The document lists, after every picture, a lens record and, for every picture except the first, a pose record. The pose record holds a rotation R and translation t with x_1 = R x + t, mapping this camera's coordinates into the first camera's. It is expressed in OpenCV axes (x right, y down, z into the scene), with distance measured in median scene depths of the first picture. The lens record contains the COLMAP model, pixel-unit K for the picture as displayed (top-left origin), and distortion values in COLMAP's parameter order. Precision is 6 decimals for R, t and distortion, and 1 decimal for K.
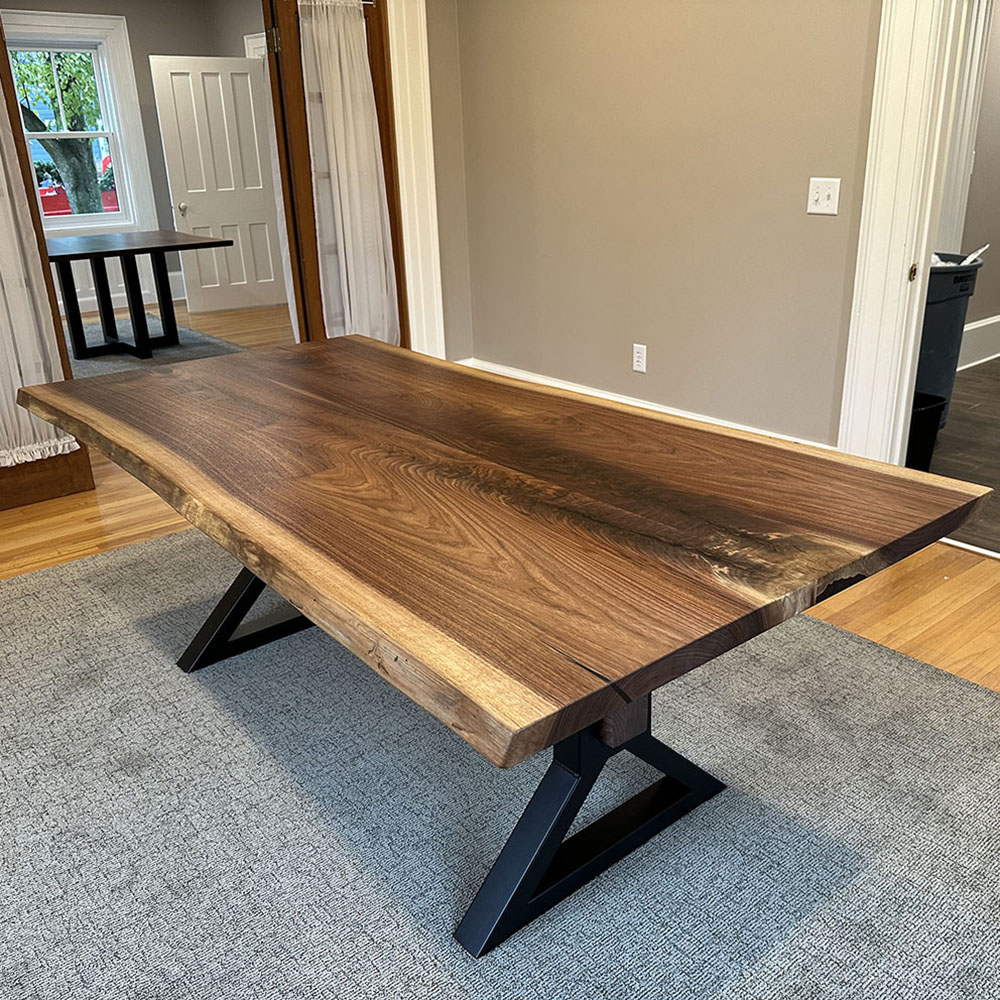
lens RADIAL K [[962.7, 0, 538.1], [0, 962.7, 498.4], [0, 0, 1]] dist [0.037676, 0.000000]
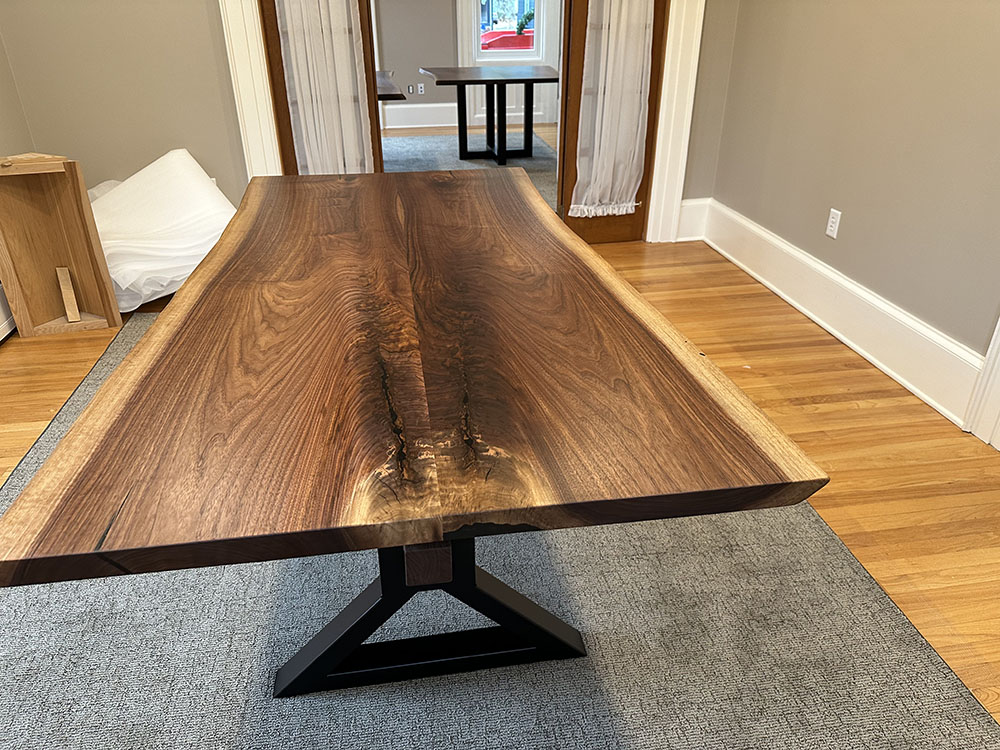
lens RADIAL K [[716.0, 0, 502.7], [0, 716.0, 376.1], [0, 0, 1]] dist [0.068328, -0.041740]
pose [[0.846585, 0.263485, -0.462461, 0.433124], [-0.200684, 0.962761, 0.181154, -0.124589], [0.492971, -0.060554, 0.867936, 0.316886]]
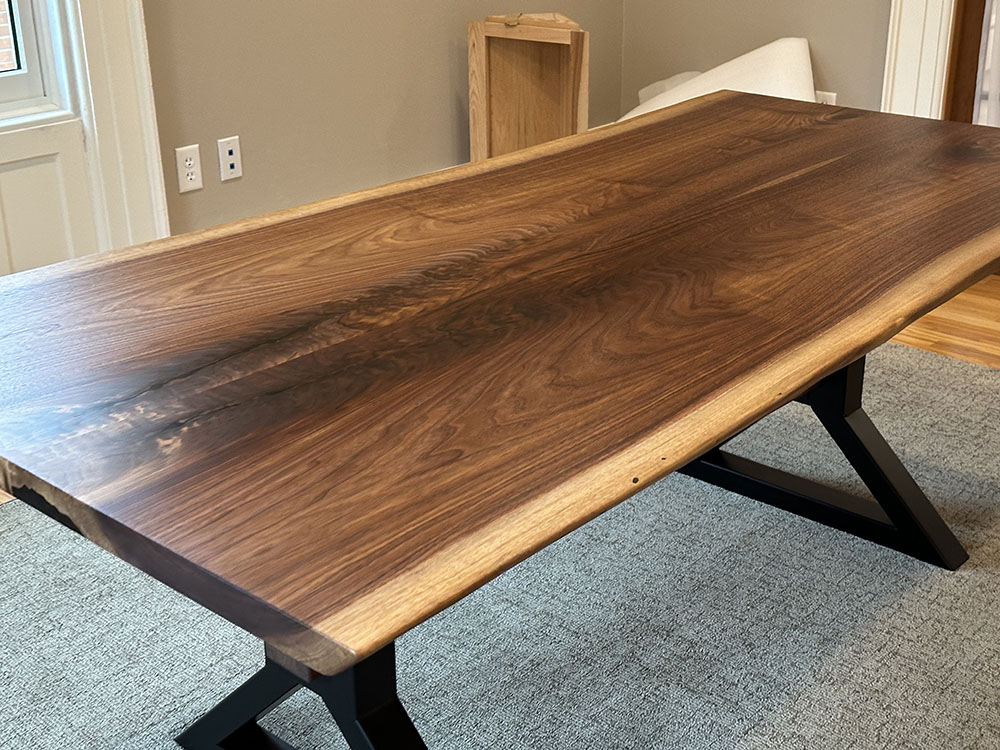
lens RADIAL K [[1420.9, 0, 499.7], [0, 1420.9, 375.0], [0, 0, 1]] dist [0.105186, 0.000000]
pose [[0.101289, 0.397259, -0.912100, 0.913078], [-0.339208, 0.875667, 0.343722, -0.334576], [0.935242, 0.274577, 0.223449, 0.765170]]
